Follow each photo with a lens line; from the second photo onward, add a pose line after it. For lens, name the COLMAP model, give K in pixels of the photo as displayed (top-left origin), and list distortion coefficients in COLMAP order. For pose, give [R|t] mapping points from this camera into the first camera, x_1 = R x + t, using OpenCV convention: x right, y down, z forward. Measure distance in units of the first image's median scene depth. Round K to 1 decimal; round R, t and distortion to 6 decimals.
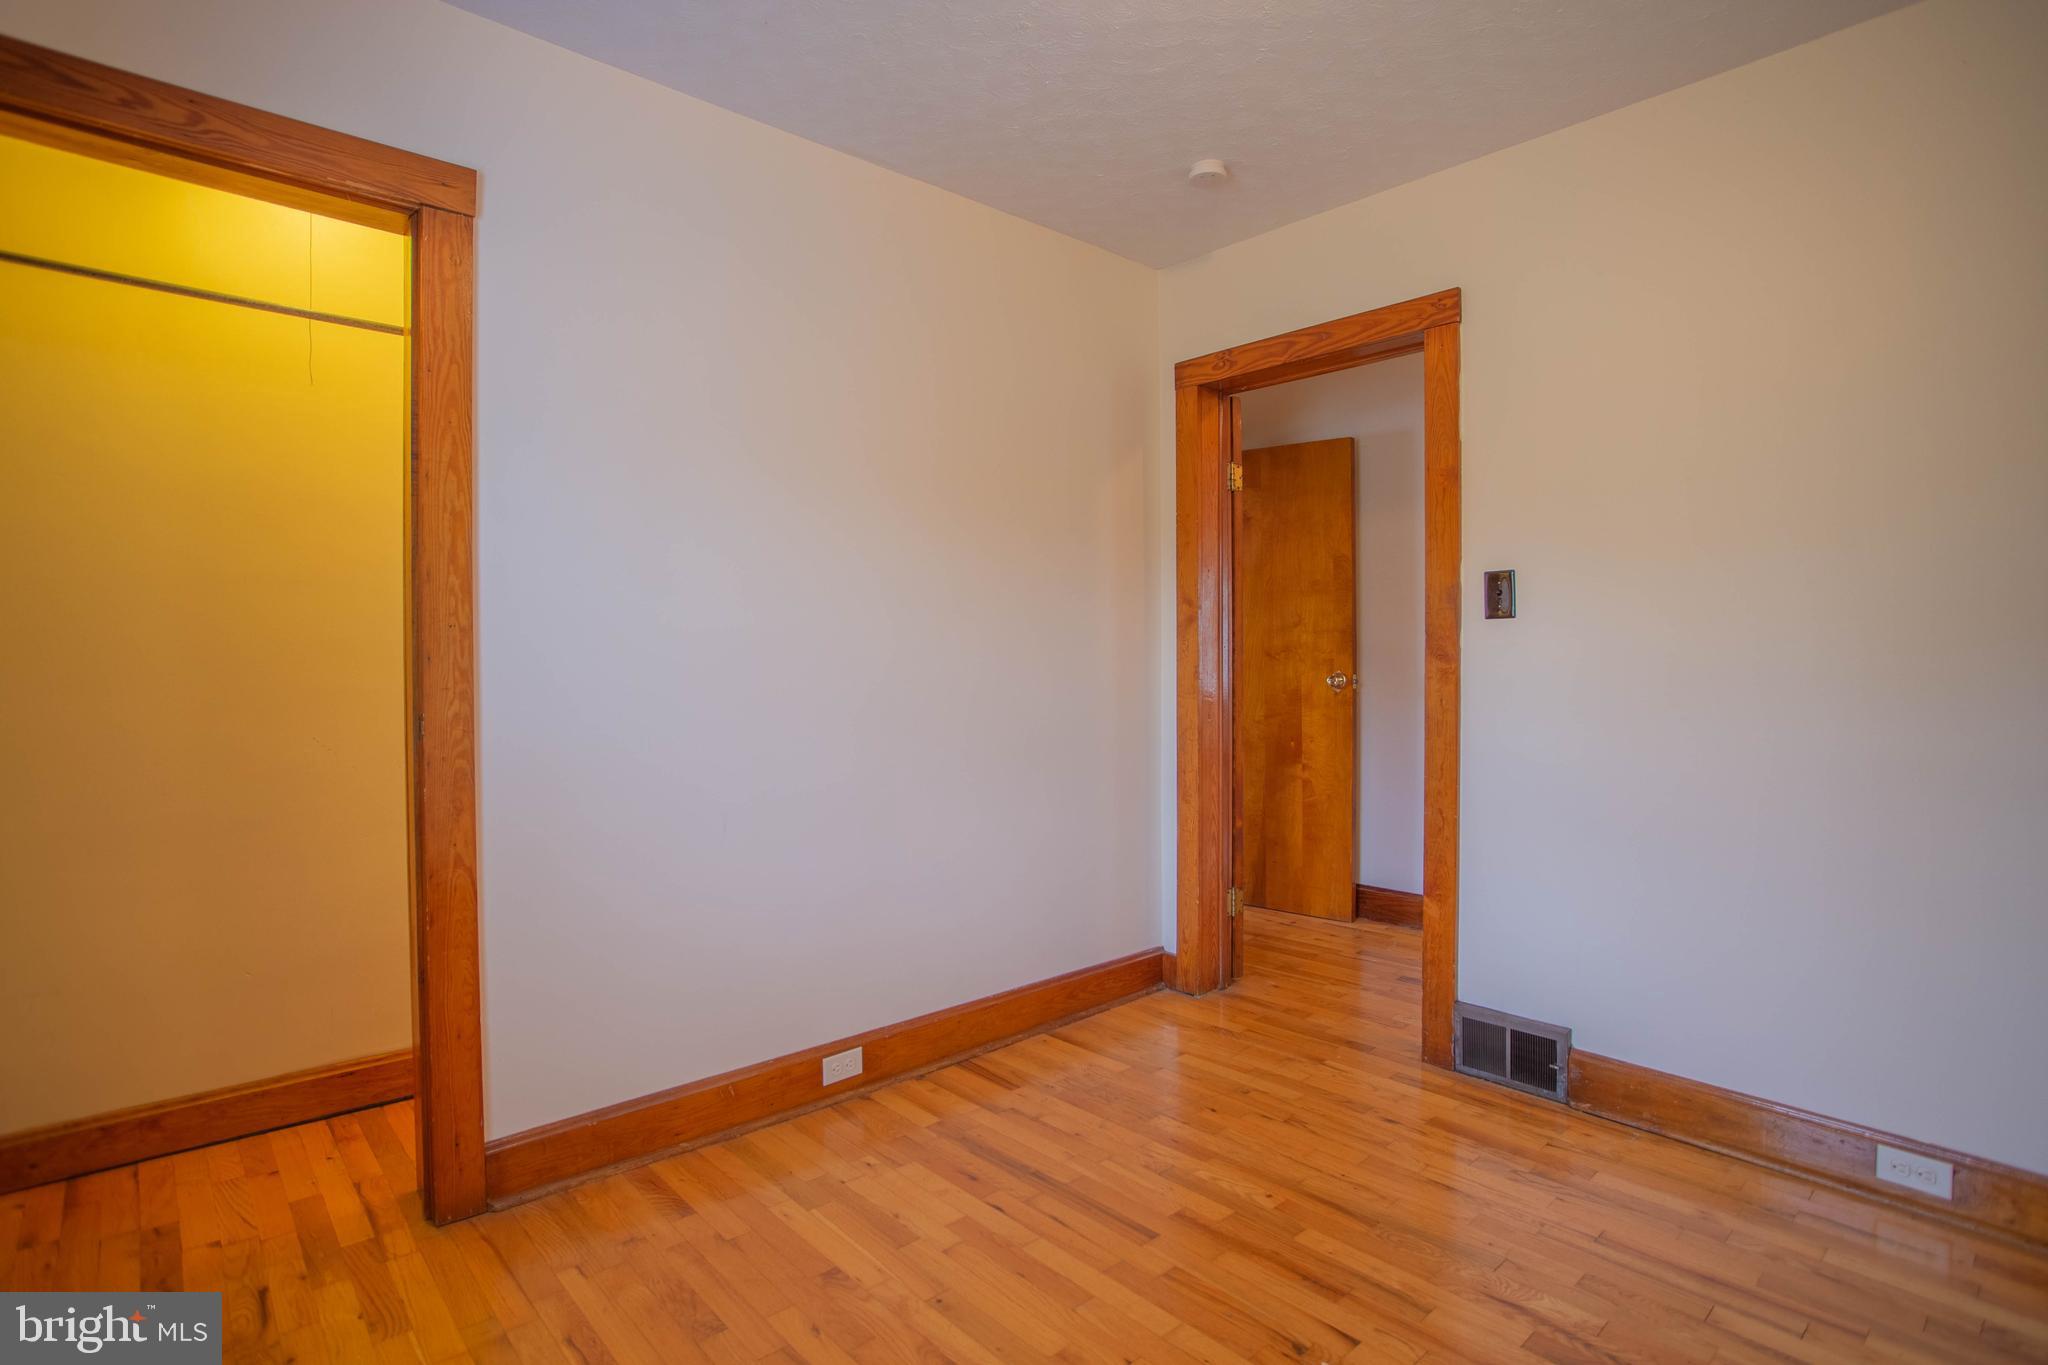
lens RADIAL K [[999.2, 0, 995.6], [0, 999.2, 666.6], [0, 0, 1]] dist [-0.070667, 0.026851]
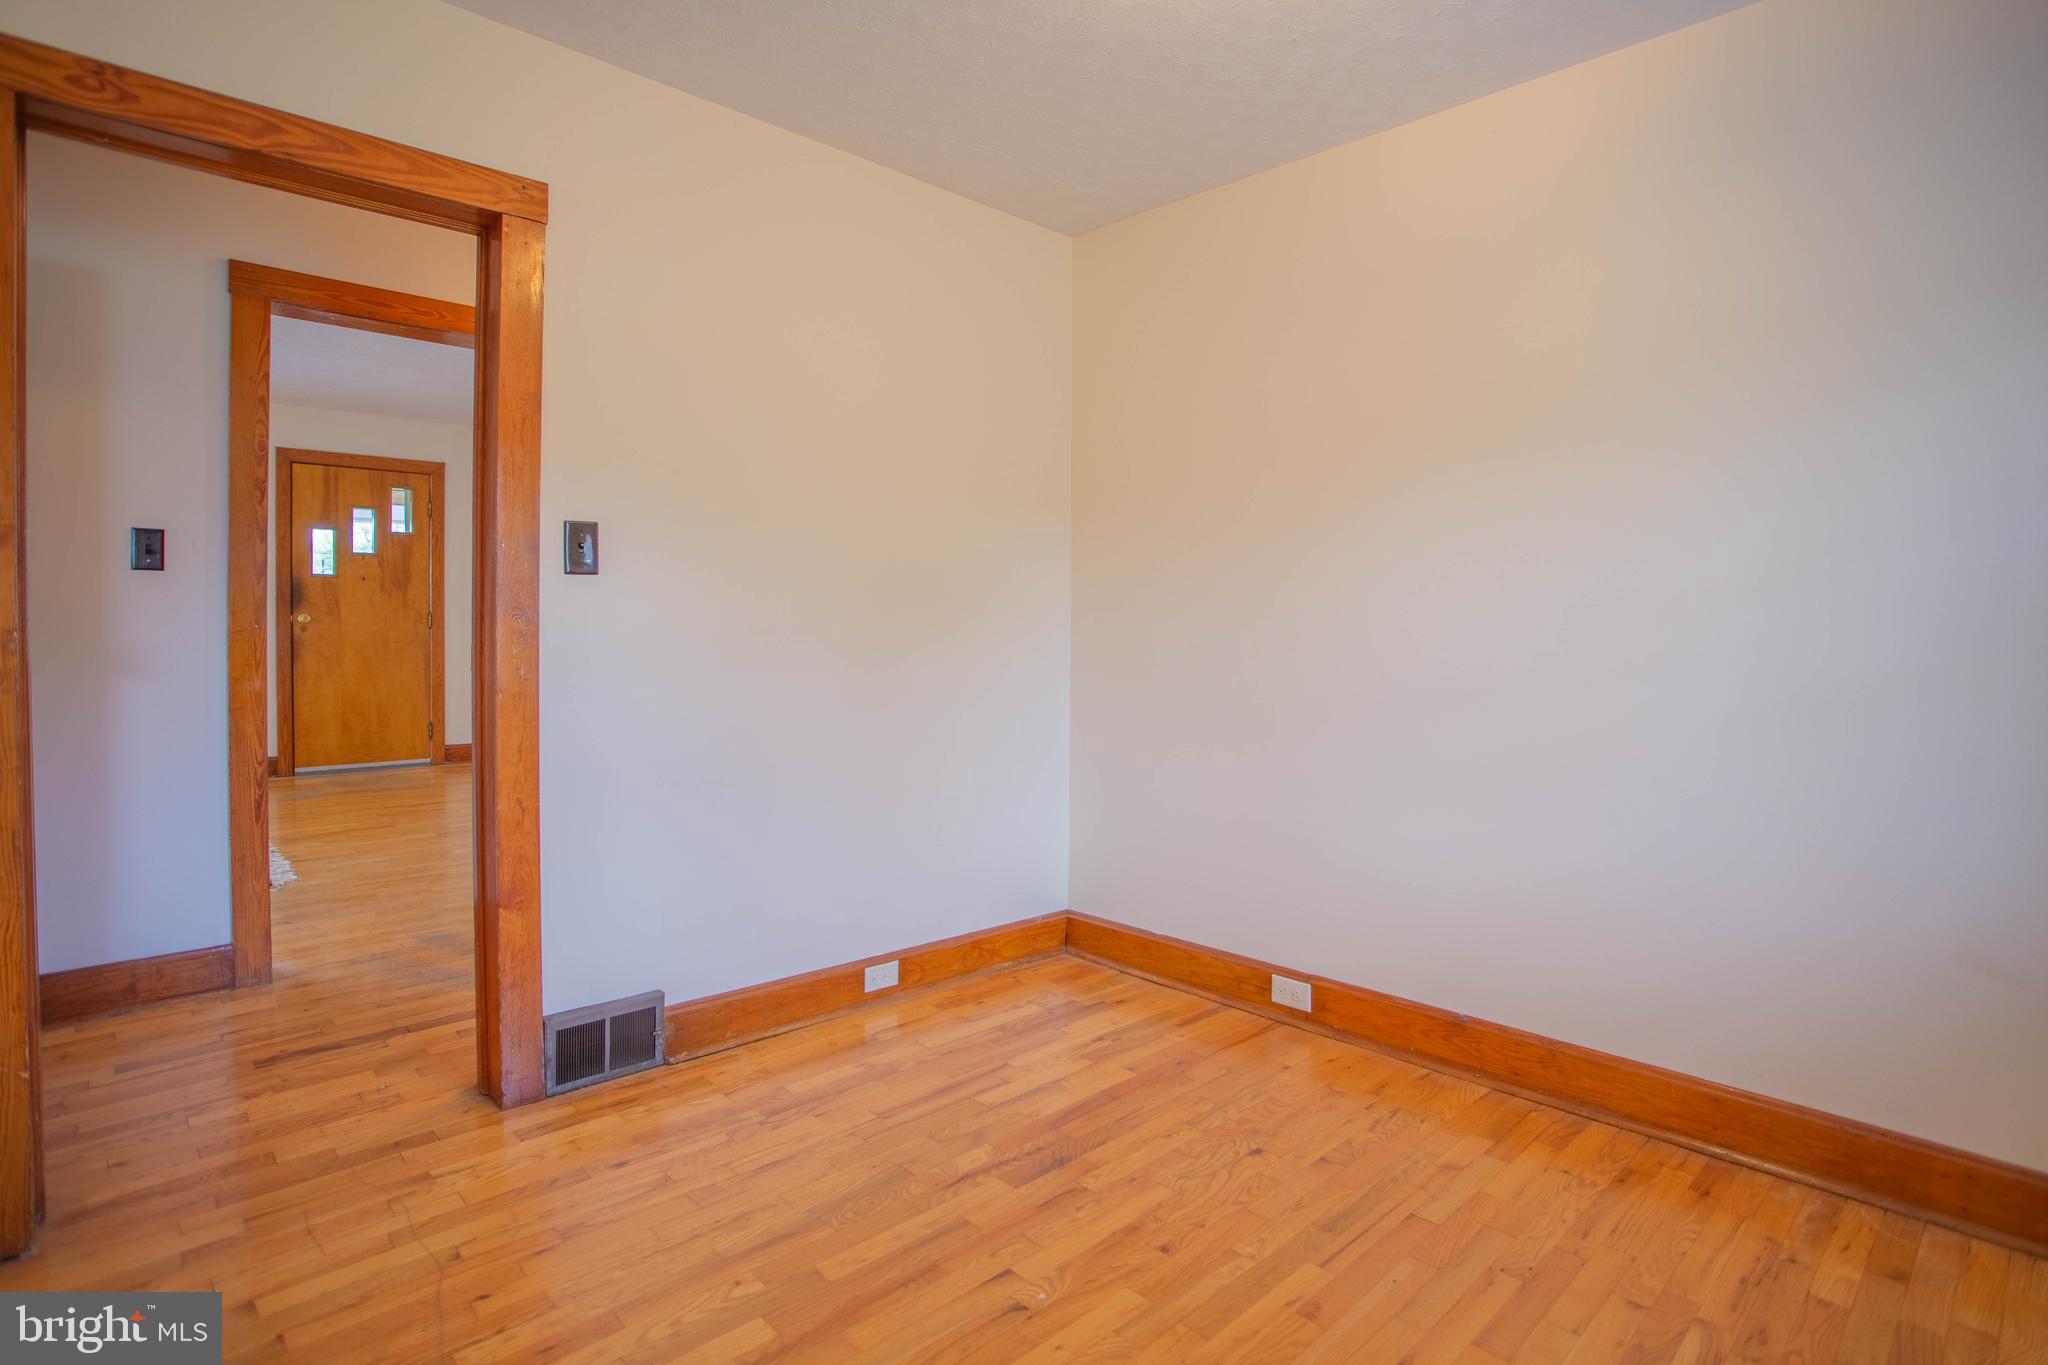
lens RADIAL K [[1045.3, 0, 1012.1], [0, 1045.3, 637.3], [0, 0, 1]] dist [-0.076022, 0.035878]
pose [[-0.040299, -0.014895, 0.999077, -0.457684], [0.001299, 0.999887, 0.014959, -0.004749], [-0.999187, 0.001900, -0.040276, 0.654567]]
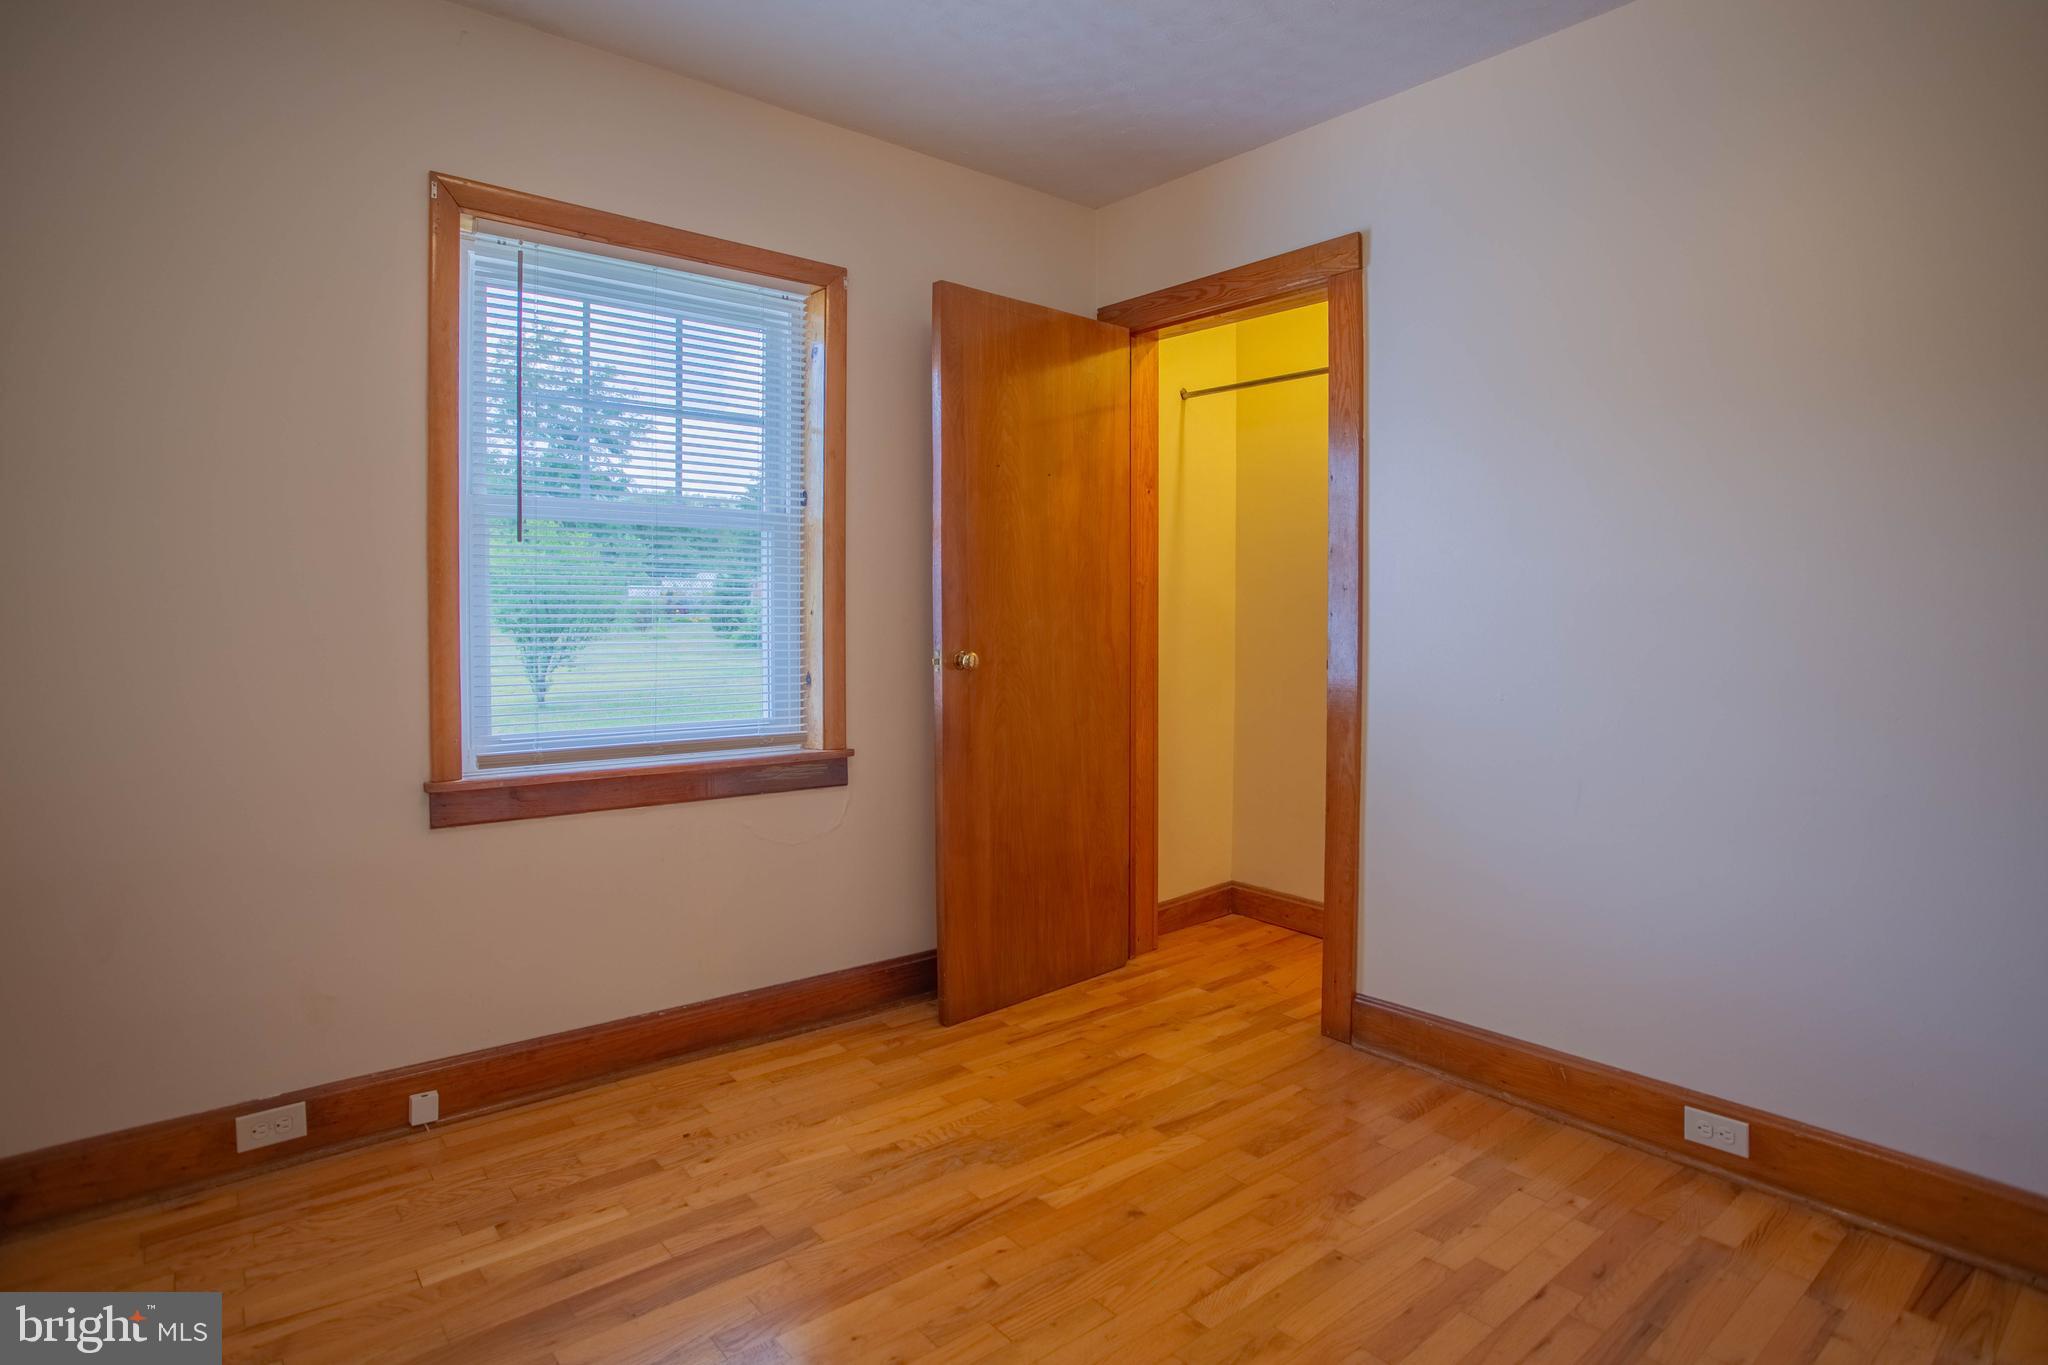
lens RADIAL K [[1013.1, 0, 1042.5], [0, 1013.1, 650.4], [0, 0, 1]] dist [-0.072129, 0.023179]
pose [[0.006564, 0.035367, -0.999353, 0.629949], [-0.014421, 0.999274, 0.035269, -0.000427], [0.999874, 0.014180, 0.007070, 0.465628]]
